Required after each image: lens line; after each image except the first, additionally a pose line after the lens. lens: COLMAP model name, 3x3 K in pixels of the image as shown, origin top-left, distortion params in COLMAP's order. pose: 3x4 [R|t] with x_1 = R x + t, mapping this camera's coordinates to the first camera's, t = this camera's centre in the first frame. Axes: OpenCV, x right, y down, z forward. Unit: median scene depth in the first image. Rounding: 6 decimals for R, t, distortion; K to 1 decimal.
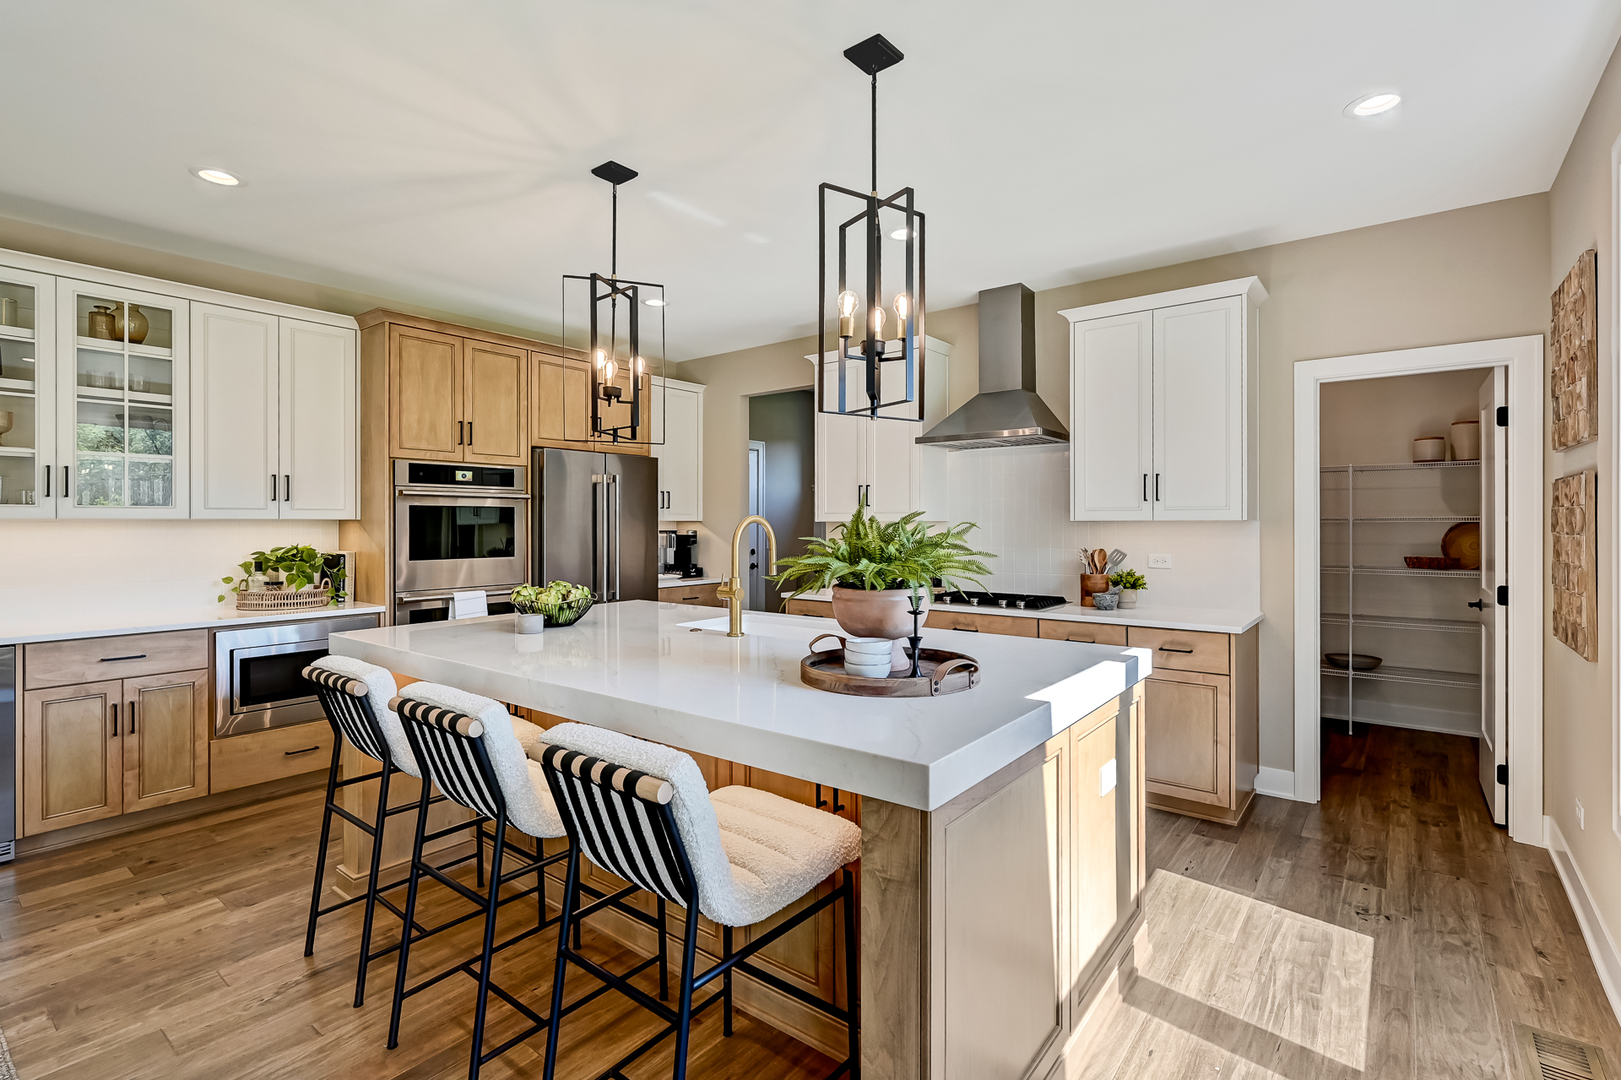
lens RADIAL K [[740.3, 0, 808.5], [0, 740.3, 531.9], [0, 0, 1]] dist [-0.000383, 0.000009]
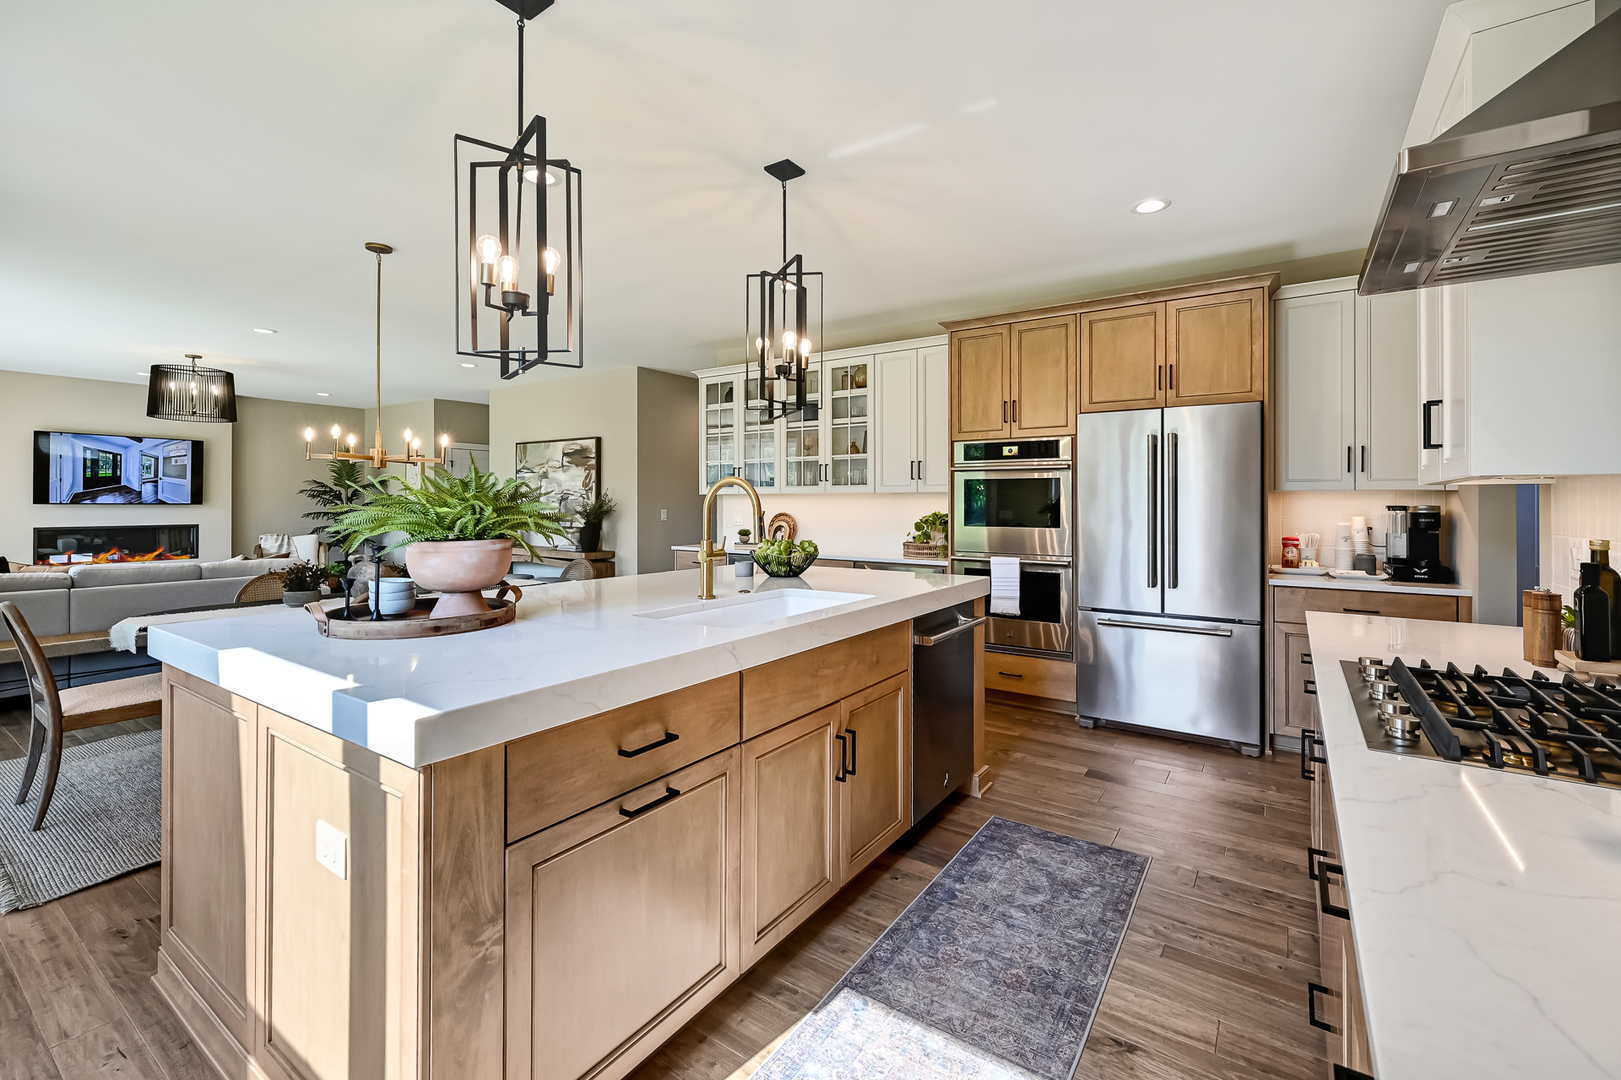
lens RADIAL K [[700.9, 0, 806.4], [0, 700.9, 493.0], [0, 0, 1]] dist [0.000860, 0.000059]
pose [[0.063201, -0.001434, -0.998000, 0.555516], [-0.002223, 0.999996, -0.001578, -0.011820], [0.997998, 0.002318, 0.063198, 0.653292]]
